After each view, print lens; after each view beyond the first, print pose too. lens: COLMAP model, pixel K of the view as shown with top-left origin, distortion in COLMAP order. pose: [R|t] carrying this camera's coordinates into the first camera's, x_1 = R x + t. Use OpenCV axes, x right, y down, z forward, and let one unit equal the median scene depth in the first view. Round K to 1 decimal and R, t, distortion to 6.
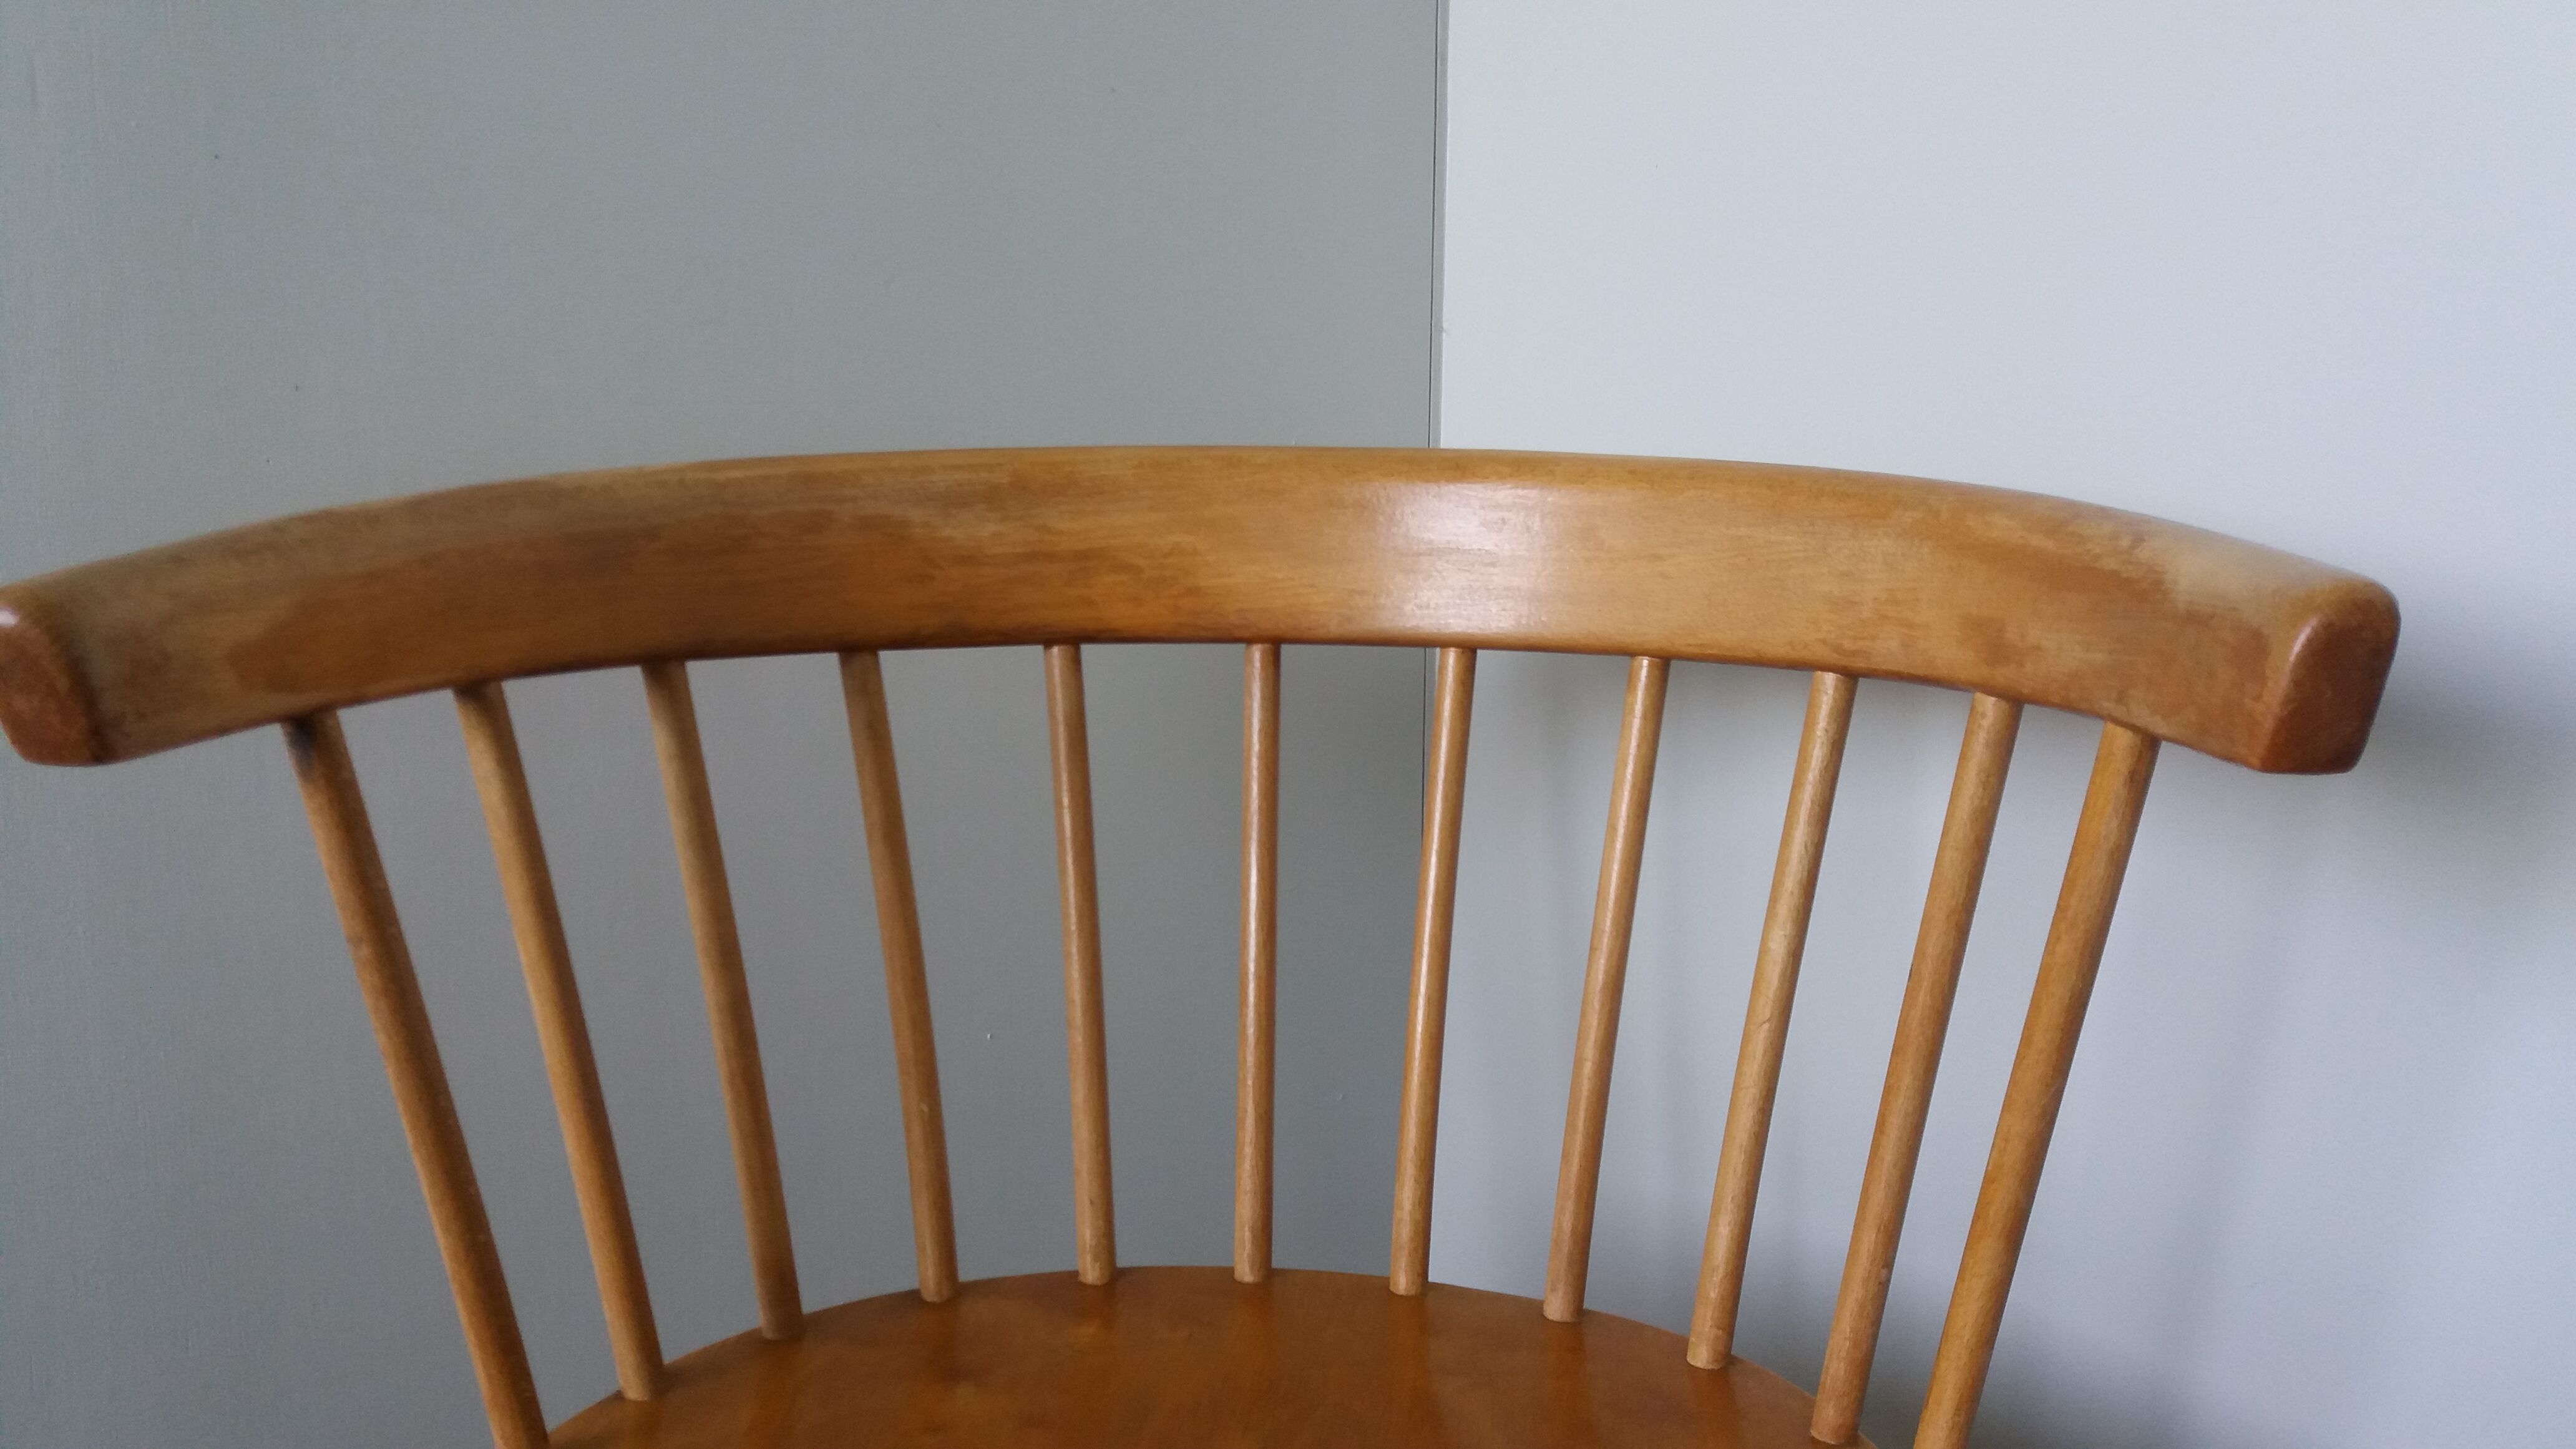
lens RADIAL K [[2070.5, 0, 1294.0], [0, 2070.5, 731.1], [0, 0, 1]] dist [0.184616, -0.449493]
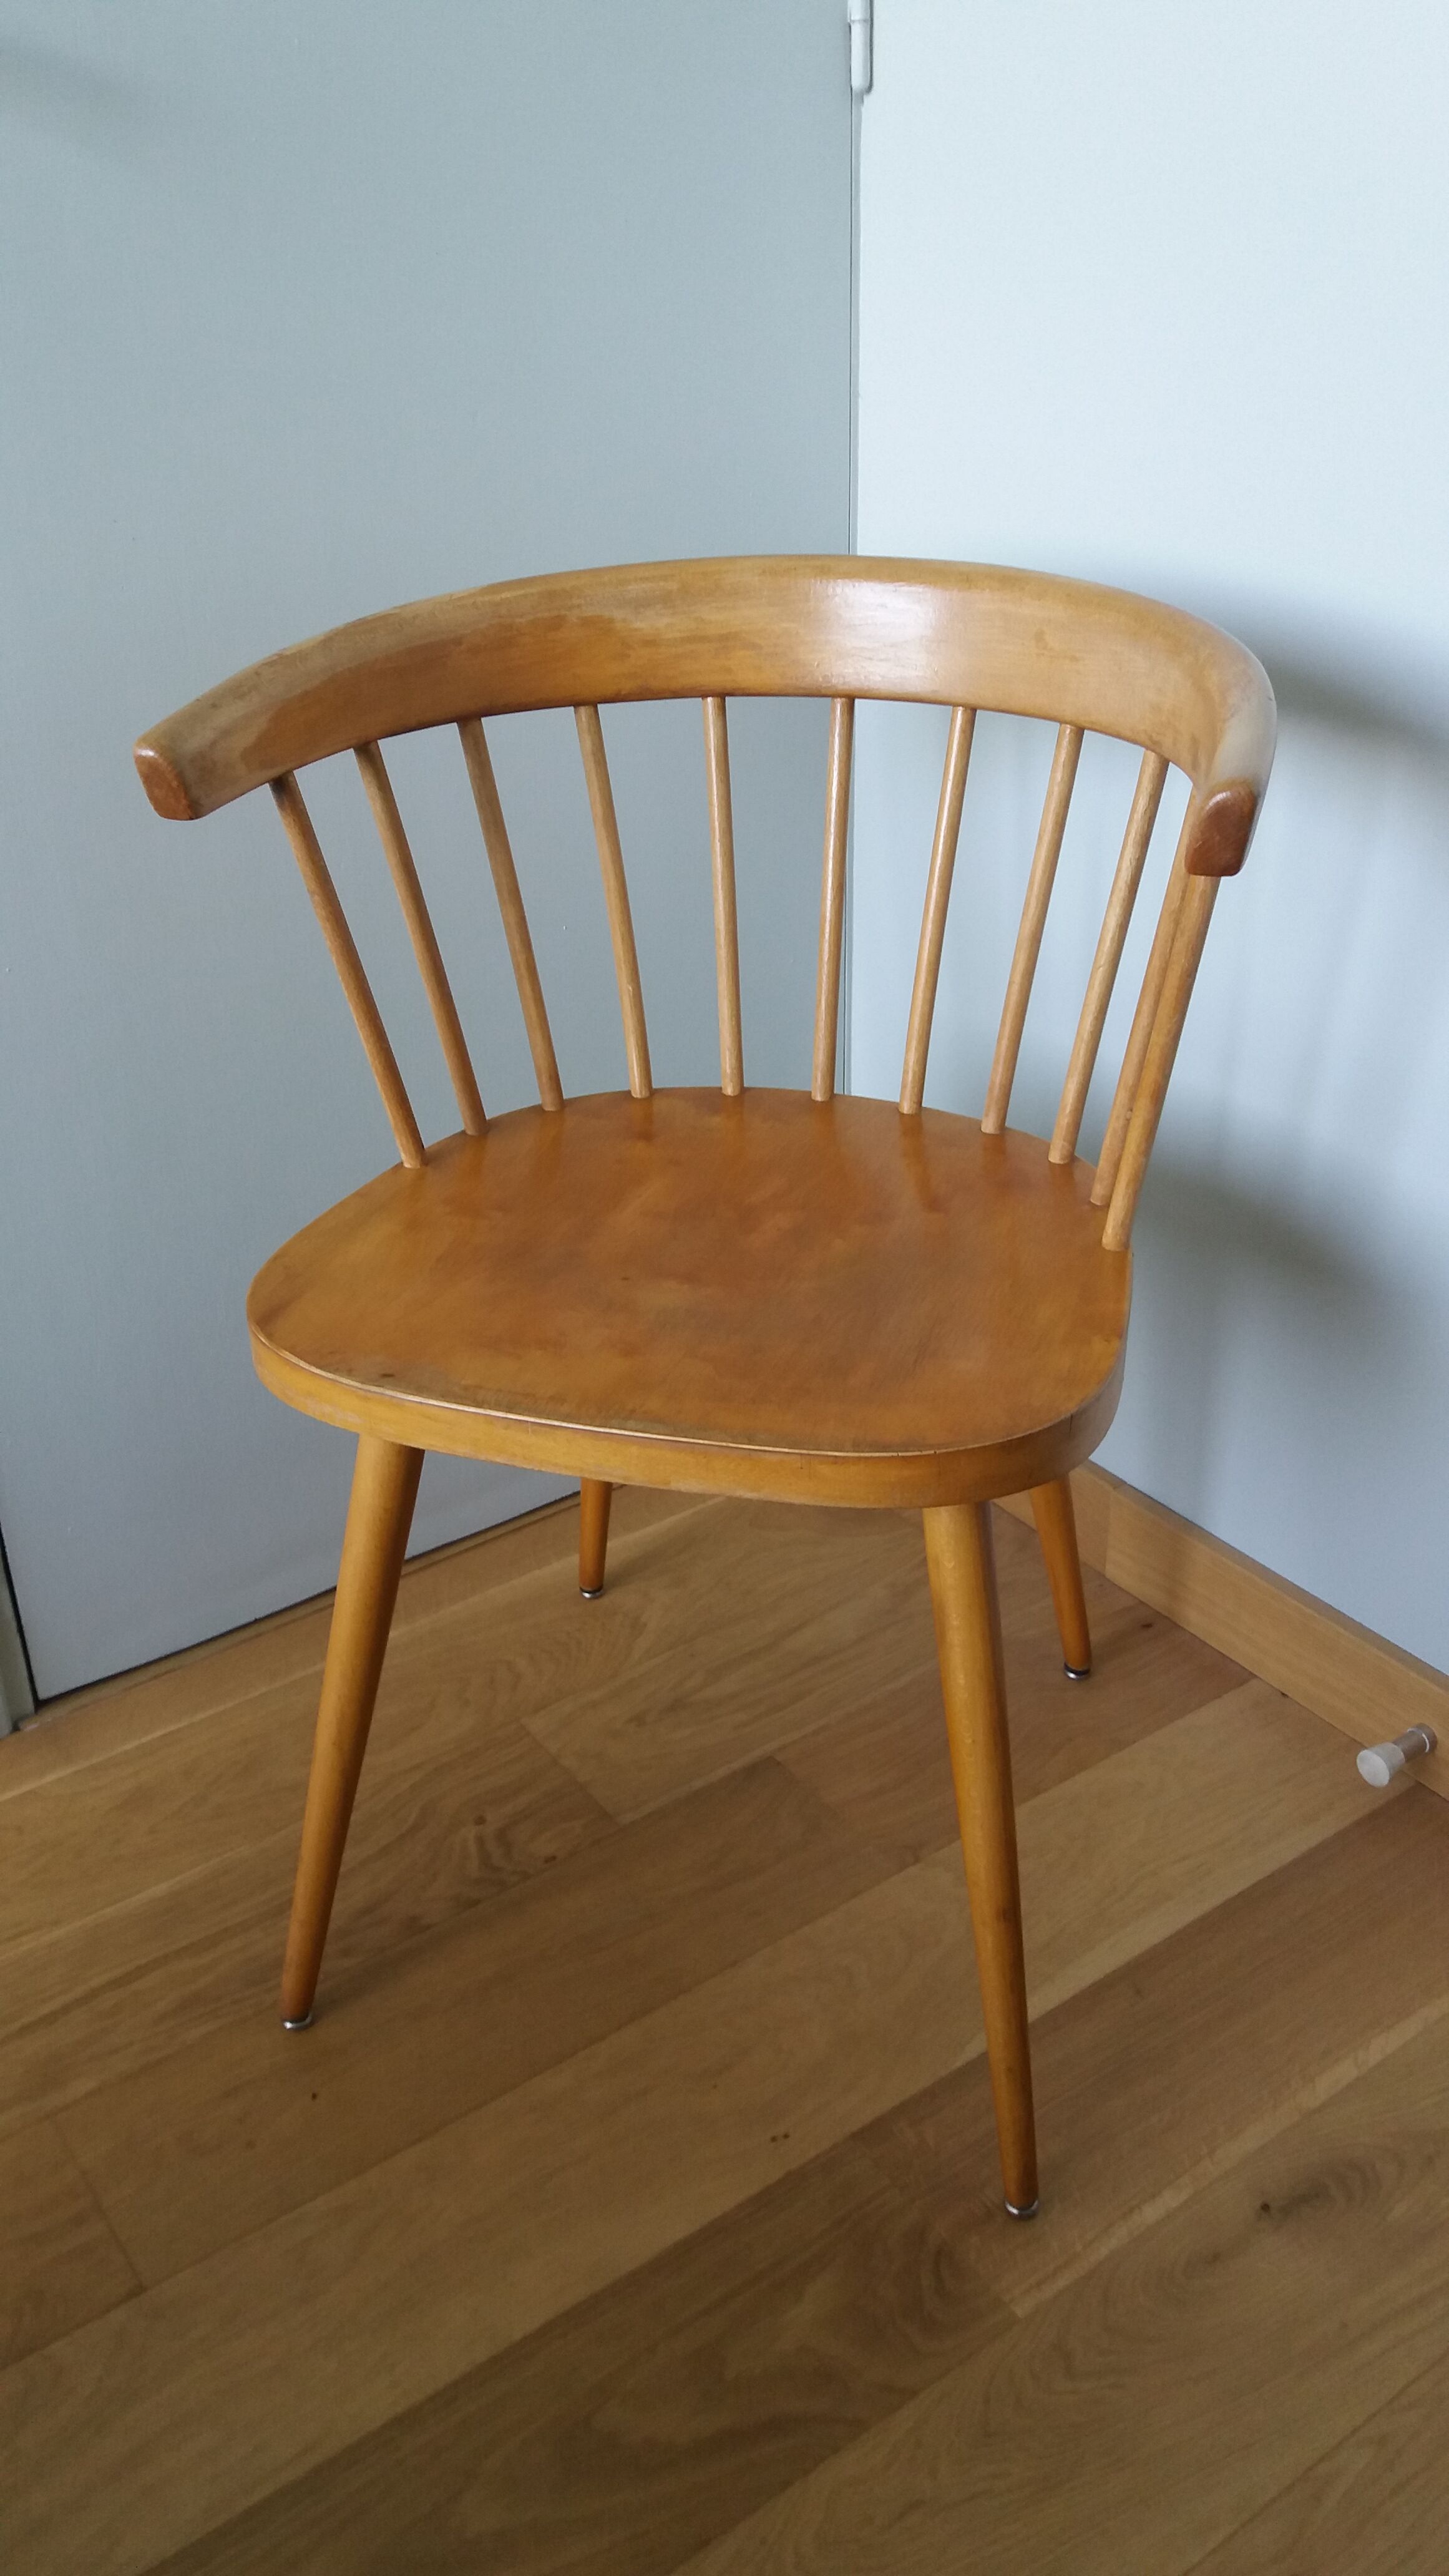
lens RADIAL K [[2095.1, 0, 722.2], [0, 2095.1, 1310.1], [0, 0, 1]] dist [0.190011, -0.456351]
pose [[0.971384, 0.088467, -0.220424, 0.309826], [-0.006236, 0.937224, 0.348673, -0.178339], [0.237433, -0.337321, 0.910956, -0.655864]]
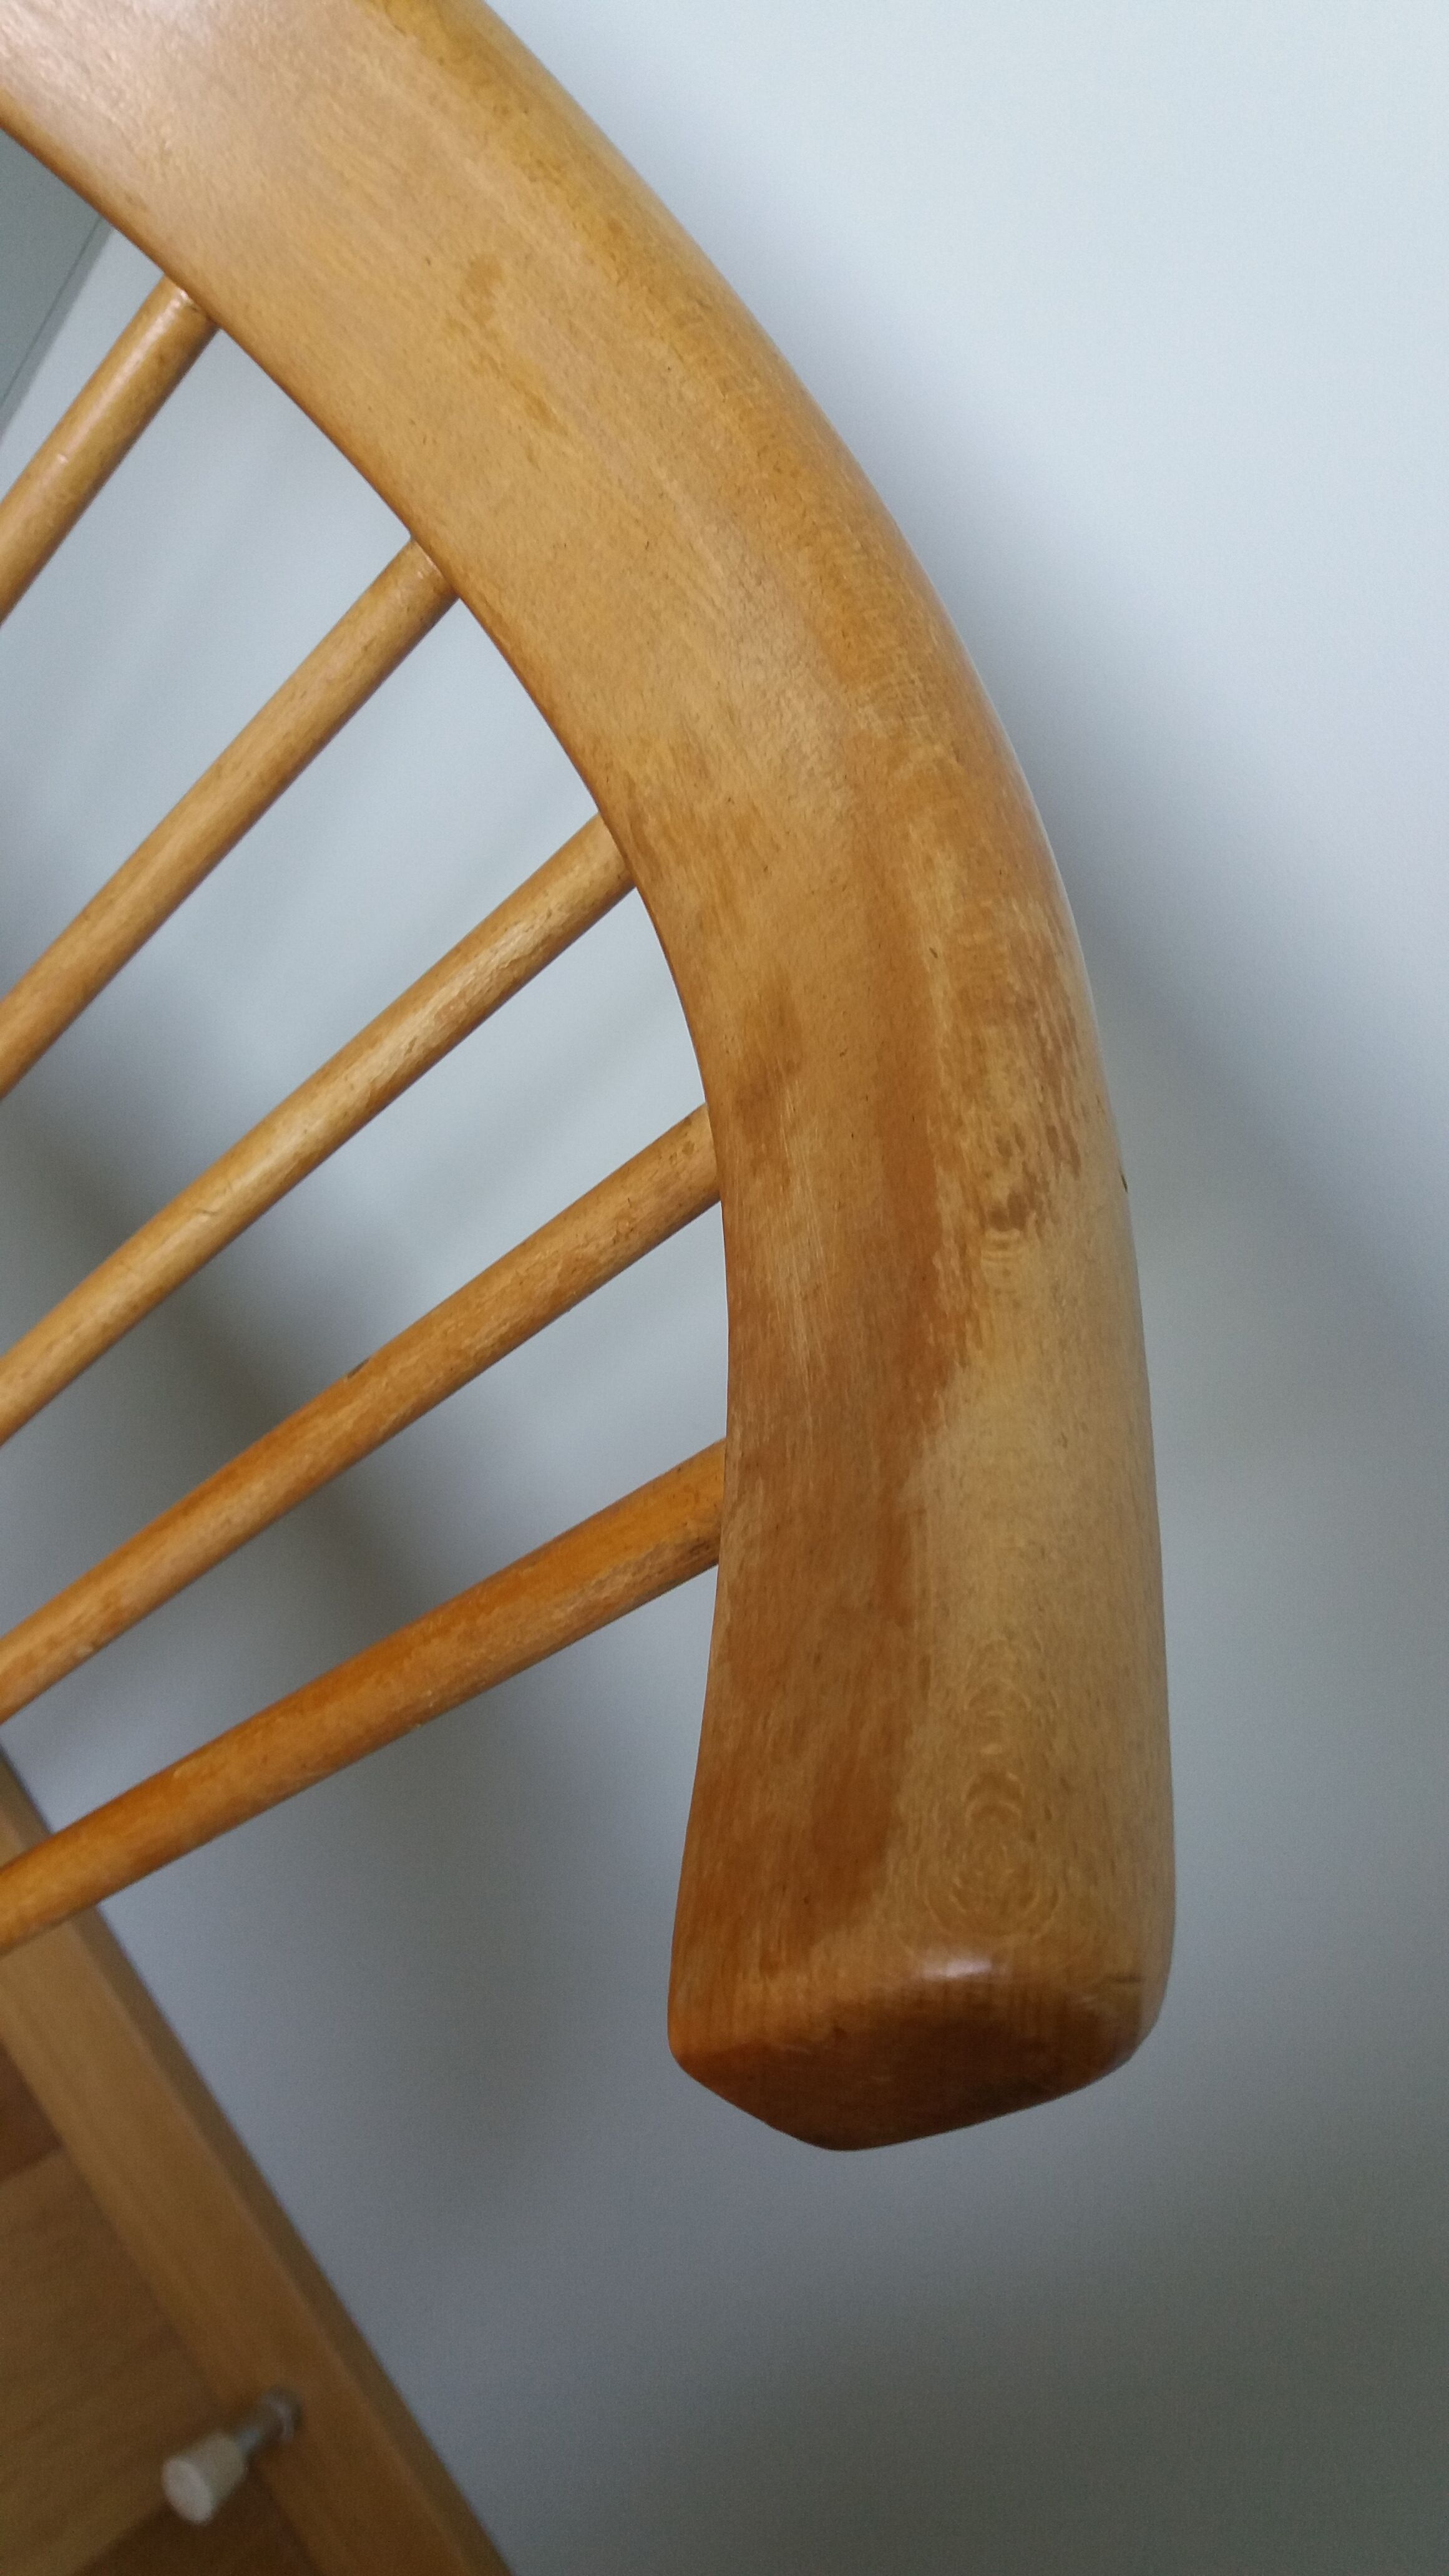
lens RADIAL K [[2118.0, 0, 720.1], [0, 2118.0, 1288.3], [0, 0, 1]] dist [0.135329, -0.257435]
pose [[0.800982, 0.510244, 0.313177, 0.153180], [-0.598240, 0.702384, 0.385701, -0.161781], [-0.023168, -0.496295, 0.867845, 0.428453]]
